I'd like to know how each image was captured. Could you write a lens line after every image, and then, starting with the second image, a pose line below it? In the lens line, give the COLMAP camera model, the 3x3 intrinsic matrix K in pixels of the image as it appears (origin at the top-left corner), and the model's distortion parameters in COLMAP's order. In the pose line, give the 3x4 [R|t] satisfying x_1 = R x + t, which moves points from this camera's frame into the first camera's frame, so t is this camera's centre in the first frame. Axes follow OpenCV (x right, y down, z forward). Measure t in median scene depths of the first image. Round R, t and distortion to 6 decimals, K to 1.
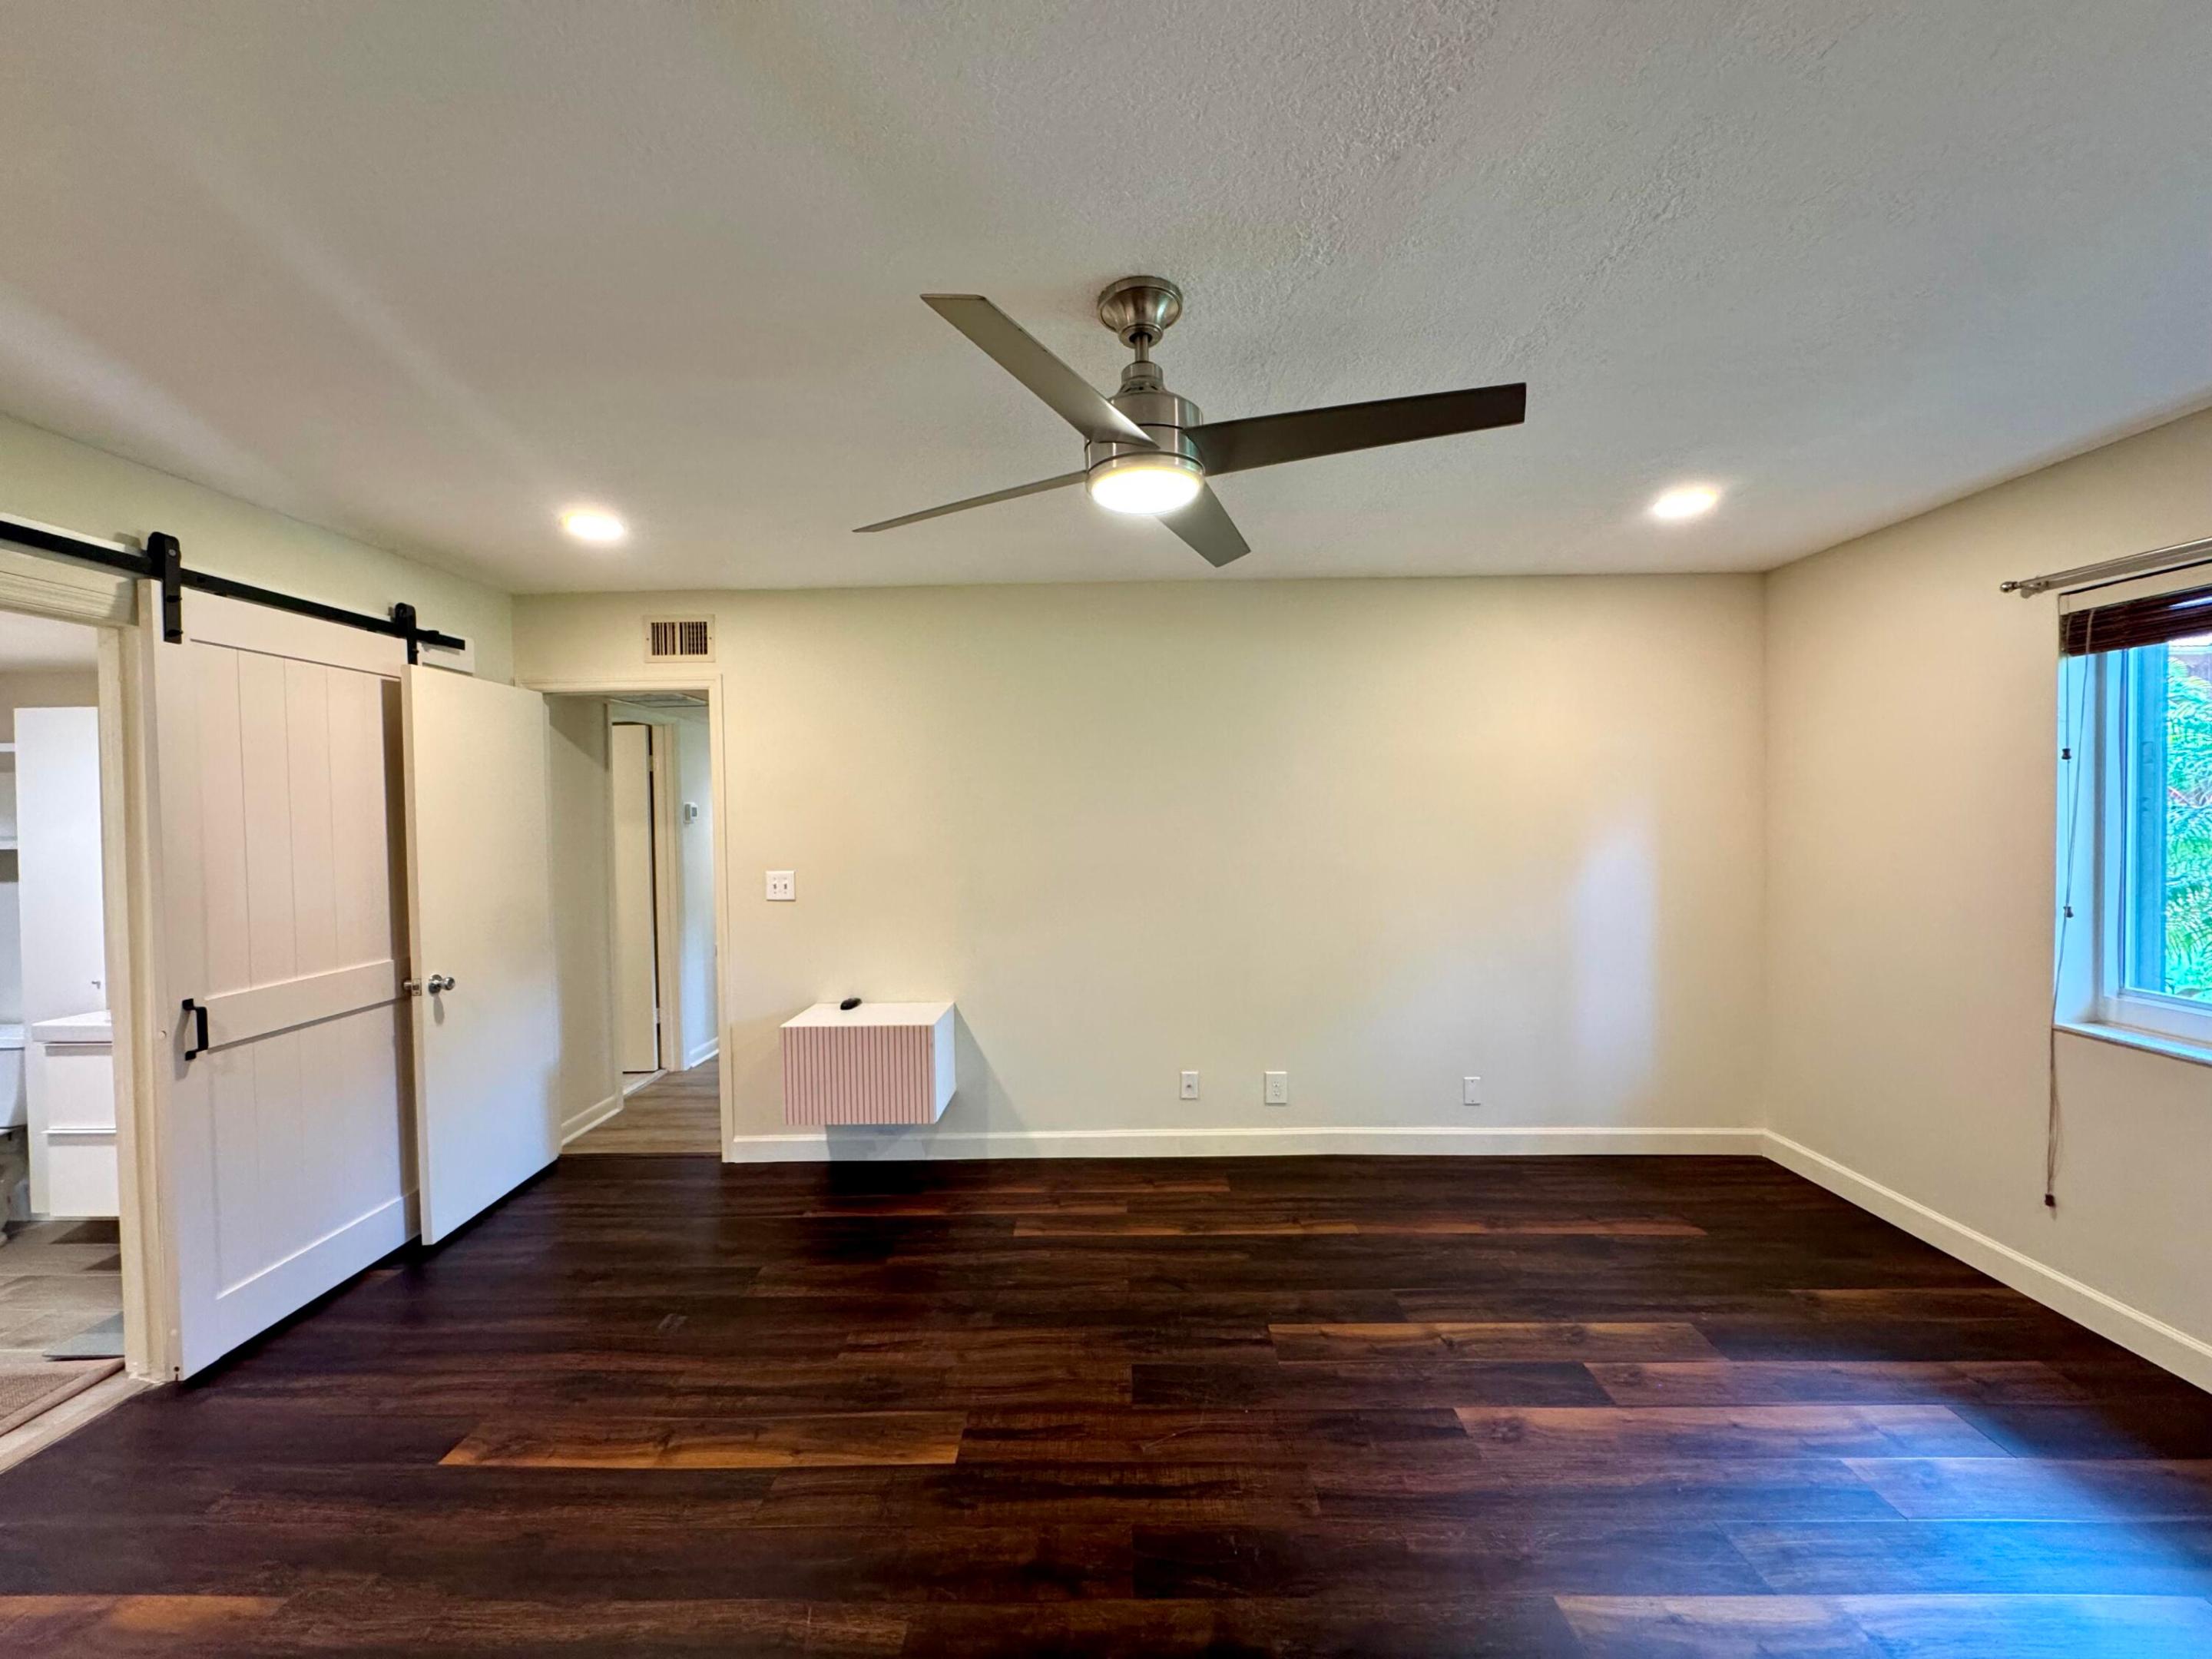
lens RADIAL K [[884.4, 0, 1107.2], [0, 884.4, 830.3], [0, 0, 1]] dist [-0.003673, -0.000068]
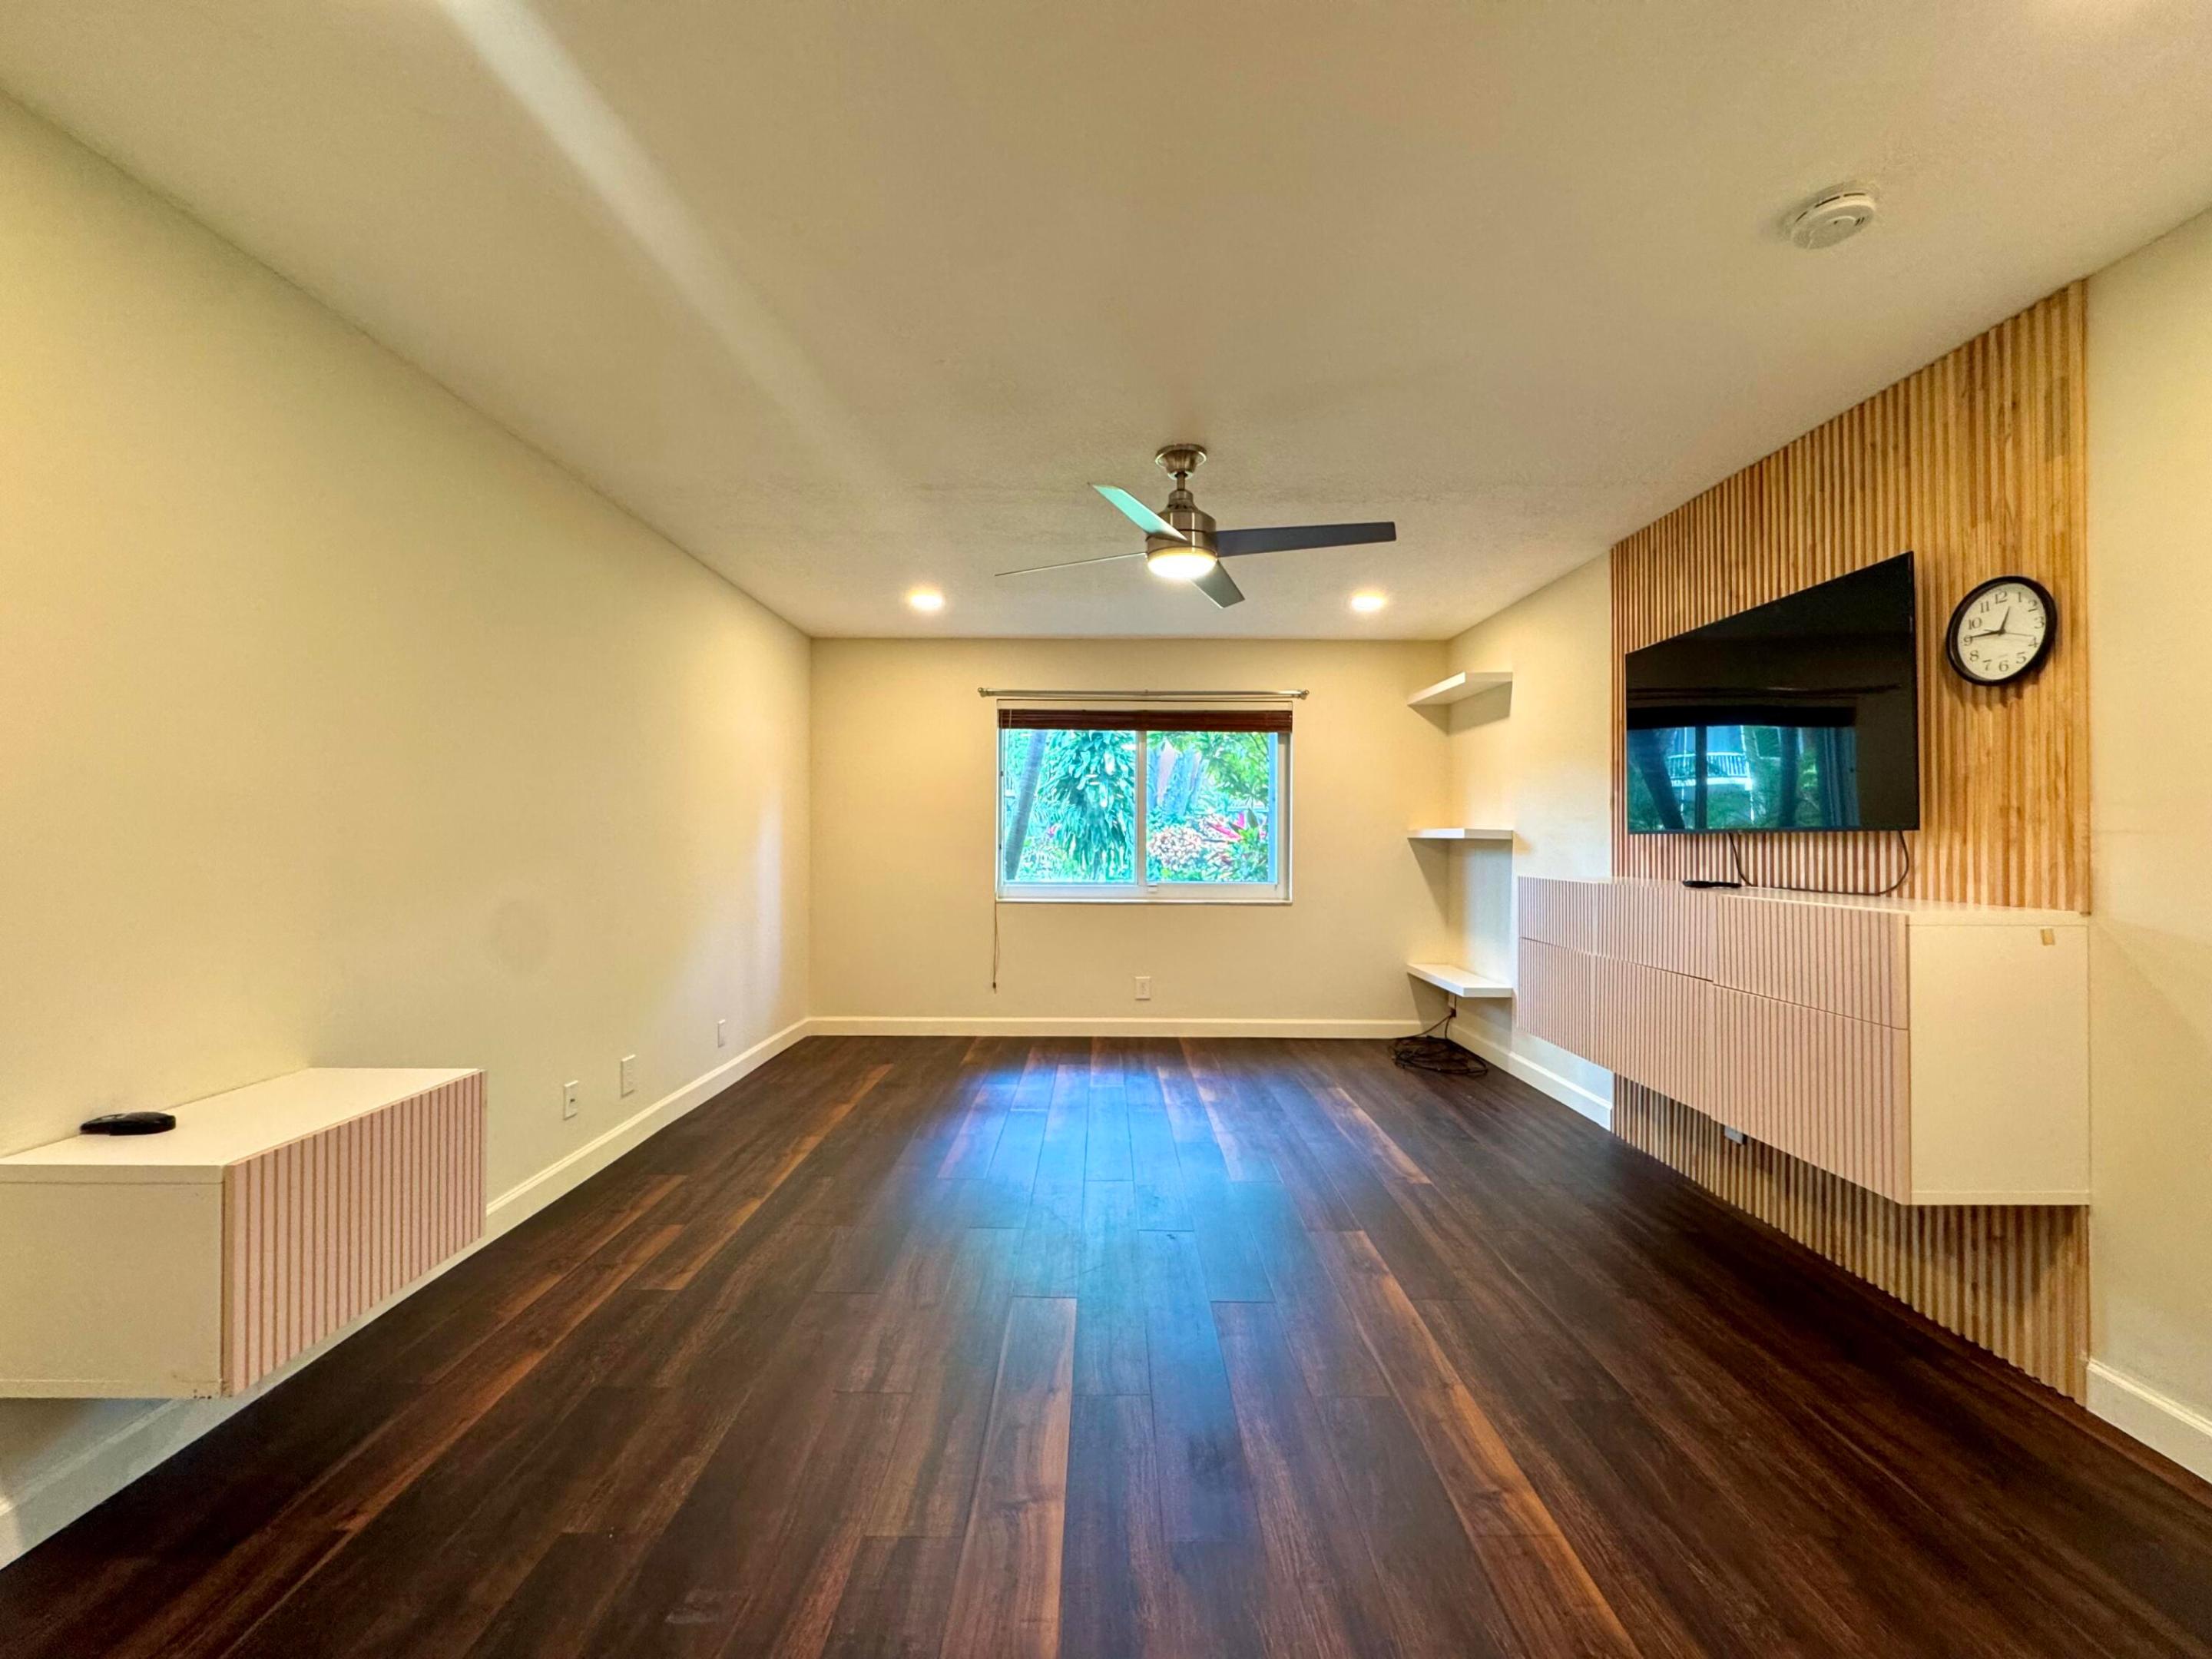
lens RADIAL K [[884.4, 0, 1107.2], [0, 884.4, 830.3], [0, 0, 1]] dist [-0.003673, -0.000068]
pose [[-0.017005, 0.021726, 0.999619, -1.069710], [0.017571, 0.999616, -0.021427, 0.102127], [-0.999701, 0.017200, -0.017380, 0.771589]]
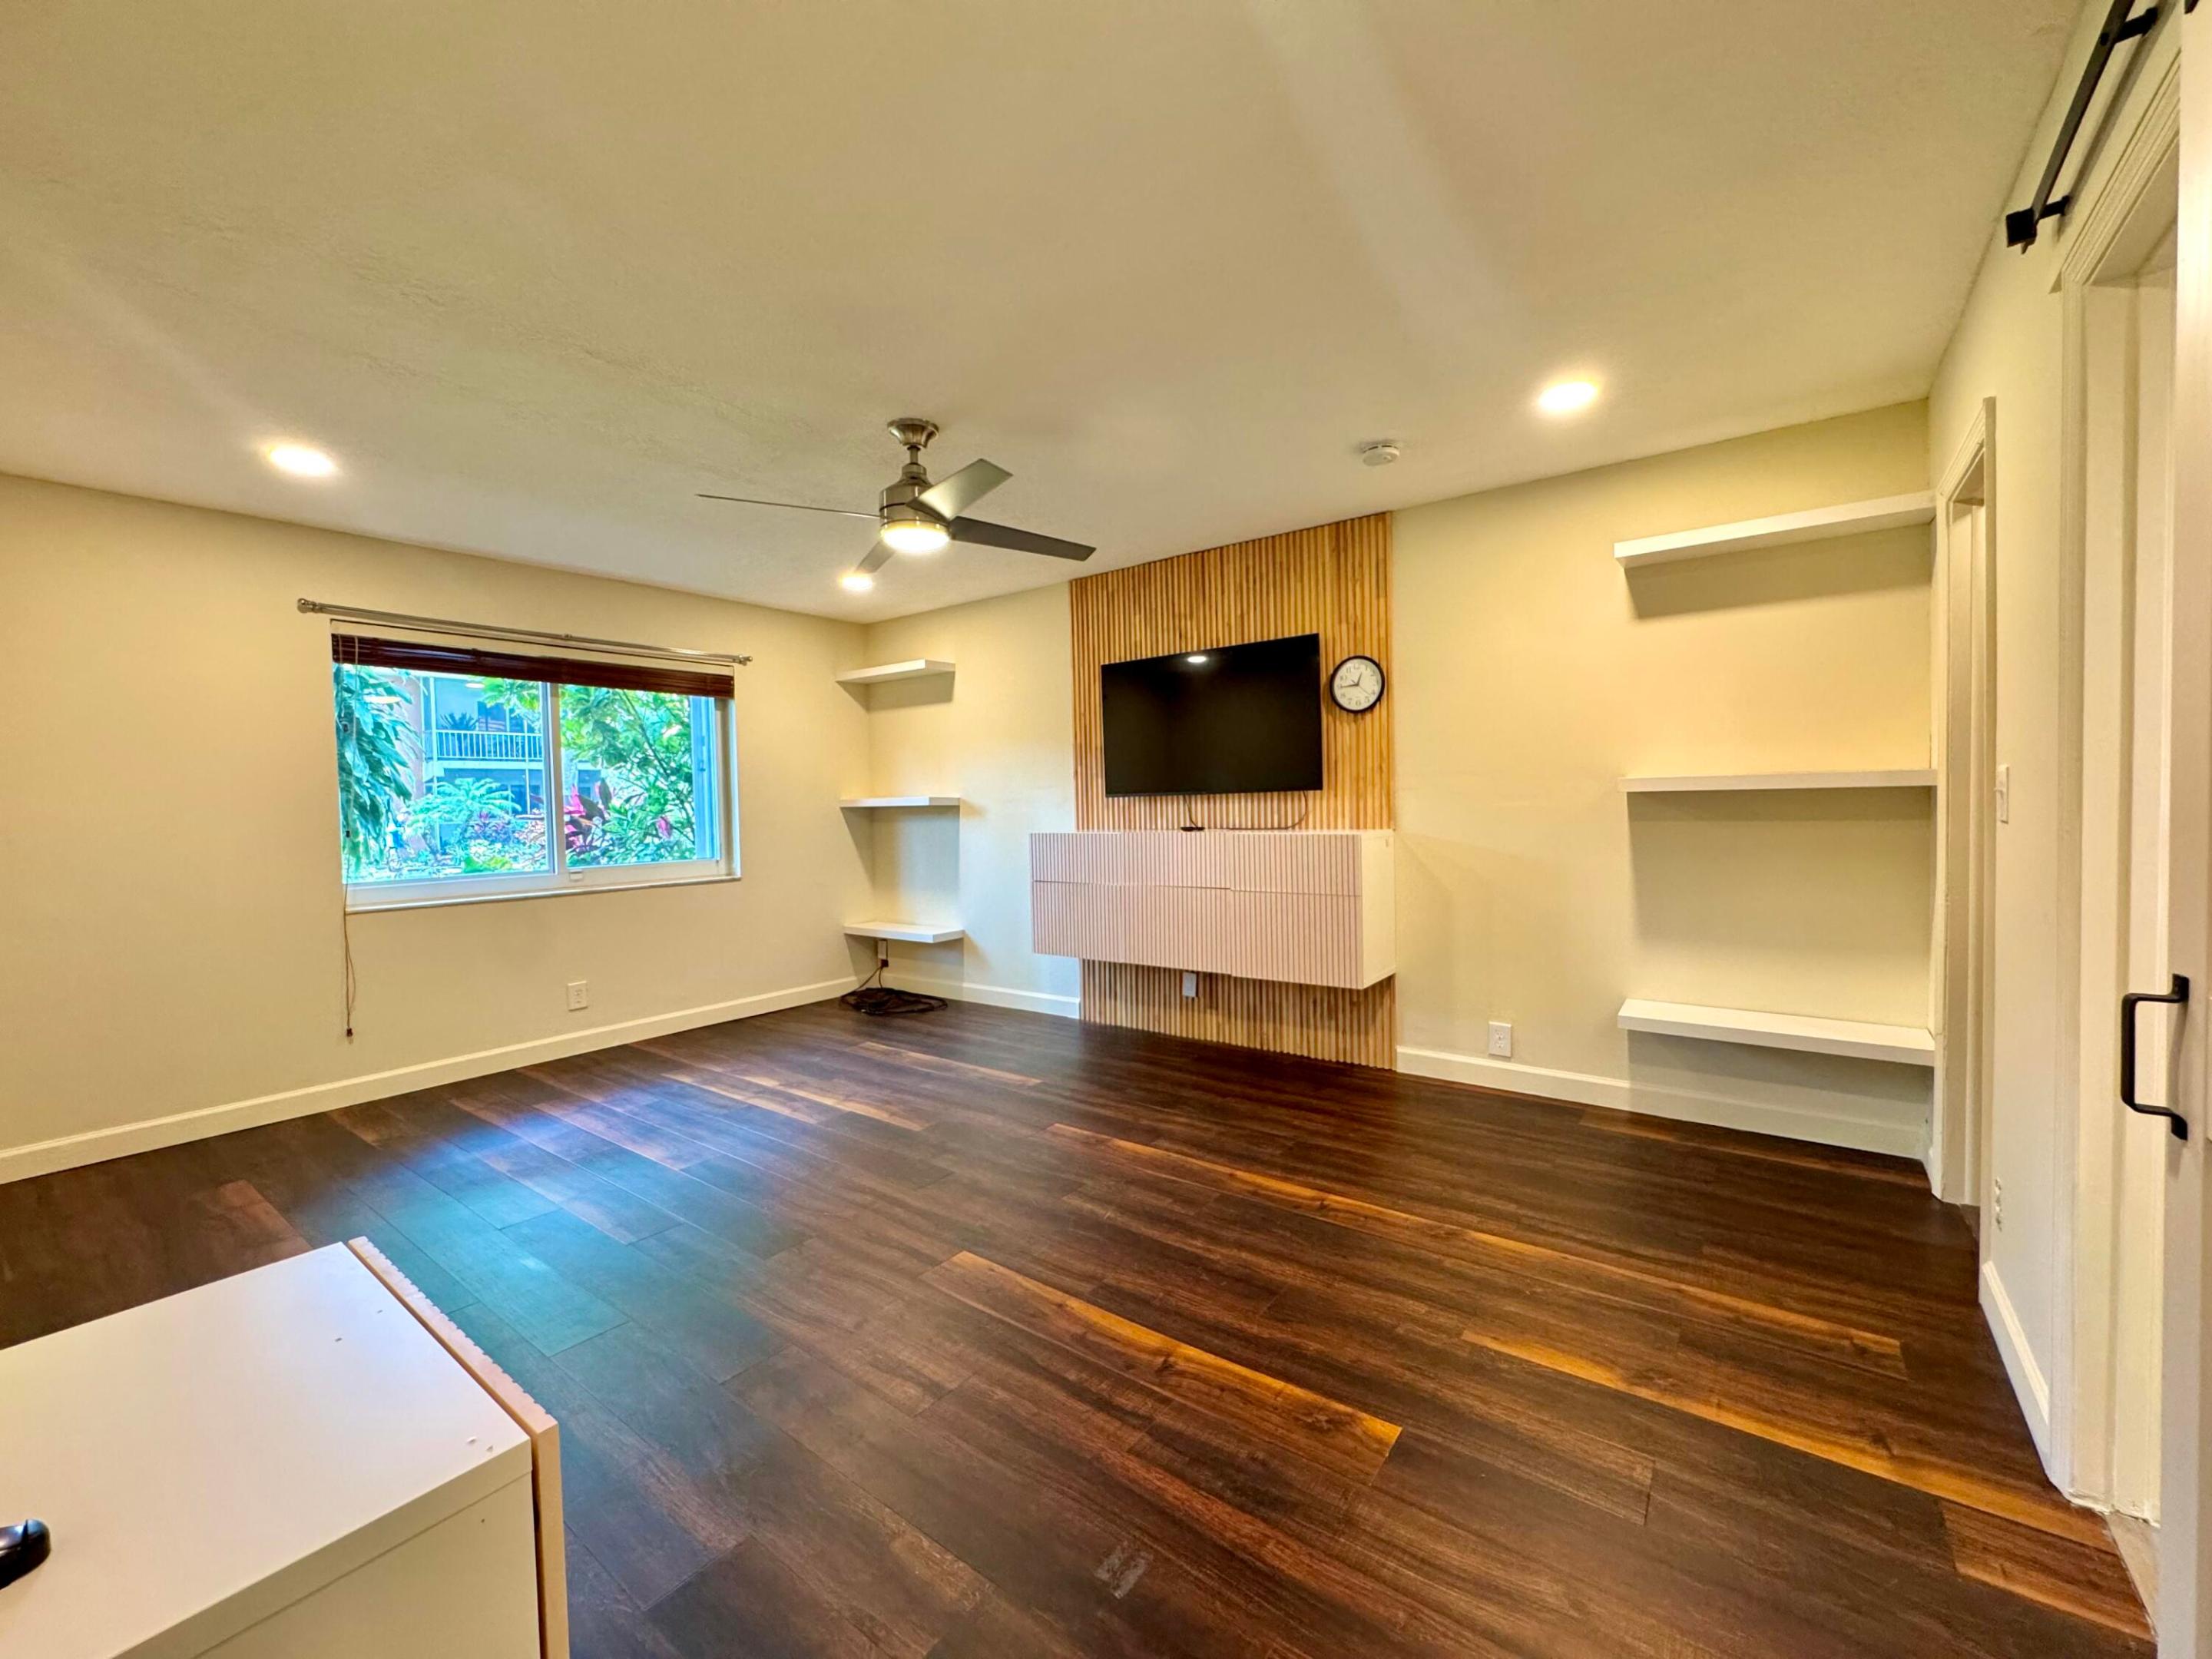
lens RADIAL K [[884.4, 0, 1107.2], [0, 884.4, 830.3], [0, 0, 1]] dist [-0.003673, -0.000068]
pose [[-0.808619, 0.014783, 0.588147, -0.828641], [0.048163, 0.997992, 0.041132, 0.086220], [-0.586358, 0.061587, -0.807707, 1.446019]]
